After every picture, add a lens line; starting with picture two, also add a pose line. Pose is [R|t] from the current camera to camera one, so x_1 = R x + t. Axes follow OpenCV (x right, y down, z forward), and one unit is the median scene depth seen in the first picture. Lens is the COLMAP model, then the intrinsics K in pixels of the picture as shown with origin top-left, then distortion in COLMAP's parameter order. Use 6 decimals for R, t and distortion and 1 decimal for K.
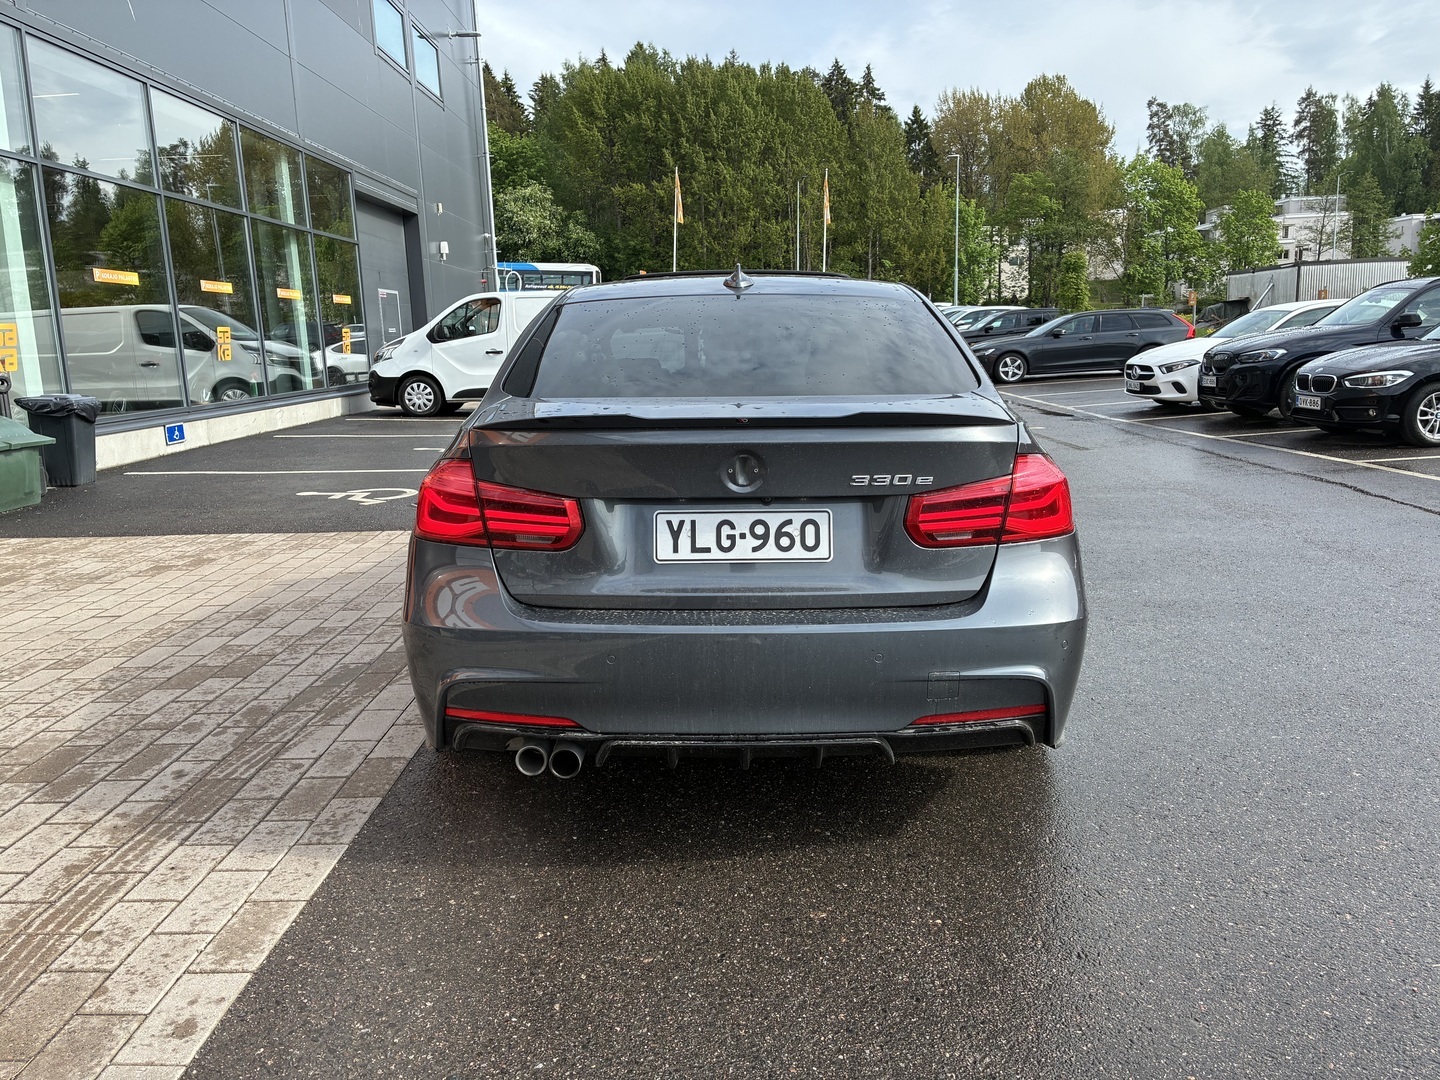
lens RADIAL K [[1099.5, 0, 720.8], [0, 1099.5, 530.0], [0, 0, 1]] dist [0.058220, -0.072651]
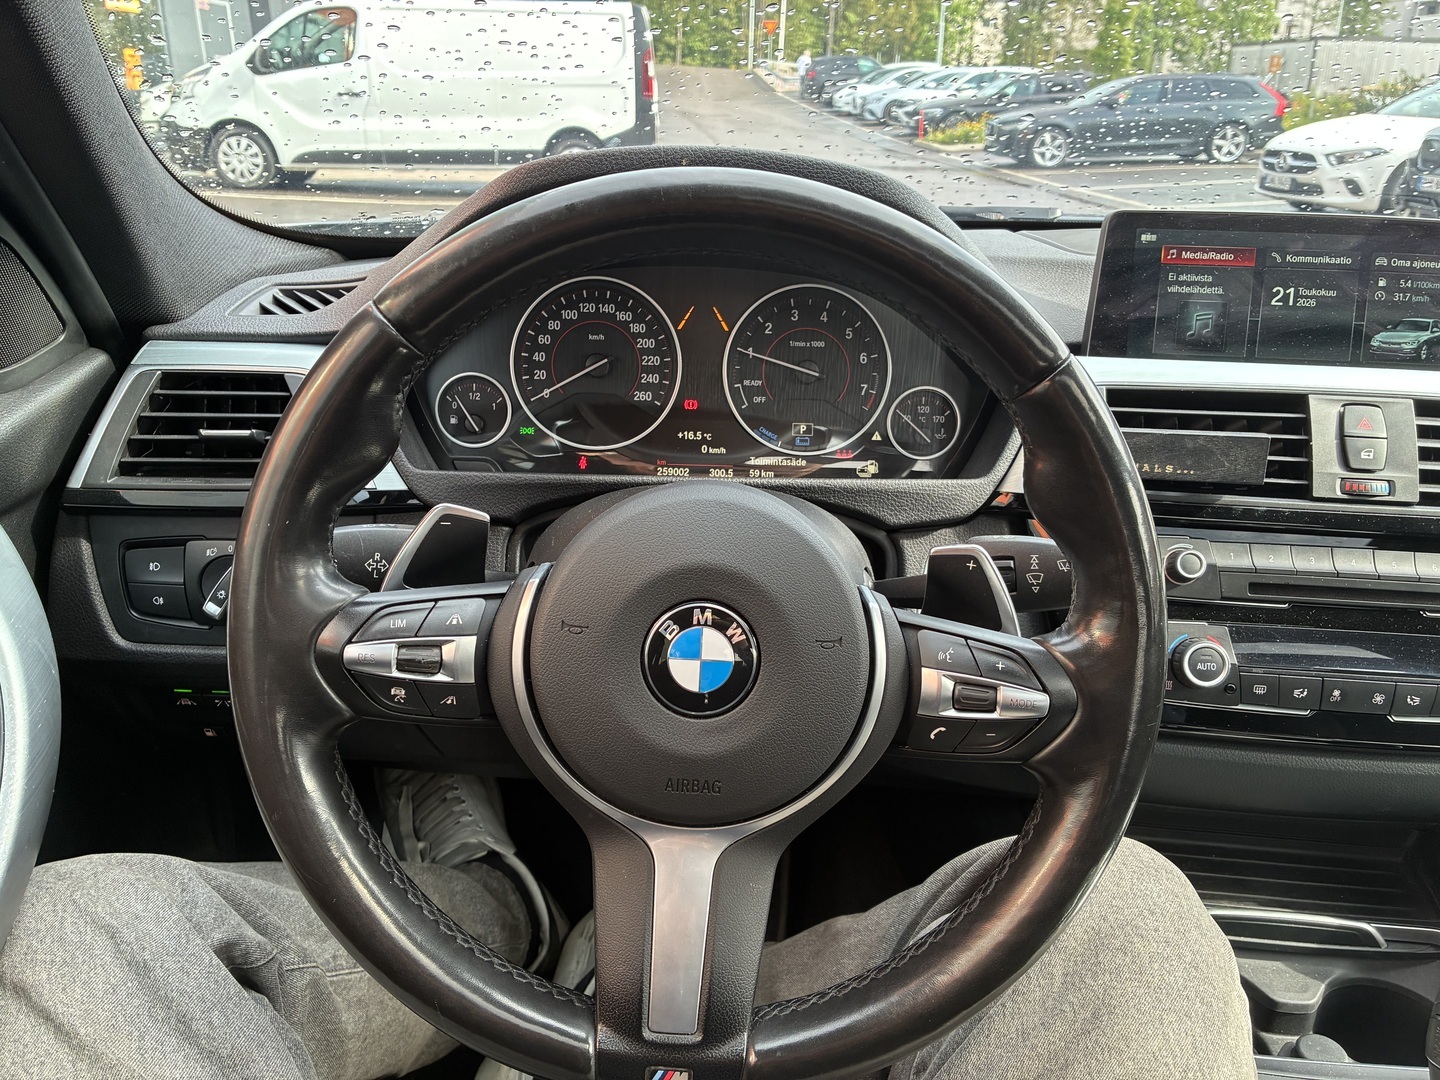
lens RADIAL K [[1099.5, 0, 720.8], [0, 1099.5, 530.0], [0, 0, 1]] dist [0.058220, -0.072651]
pose [[0.997767, 0.016039, 0.064834, -0.016214], [-0.028357, 0.980631, 0.193802, -0.031124], [-0.060469, -0.195208, 0.978896, 0.222069]]
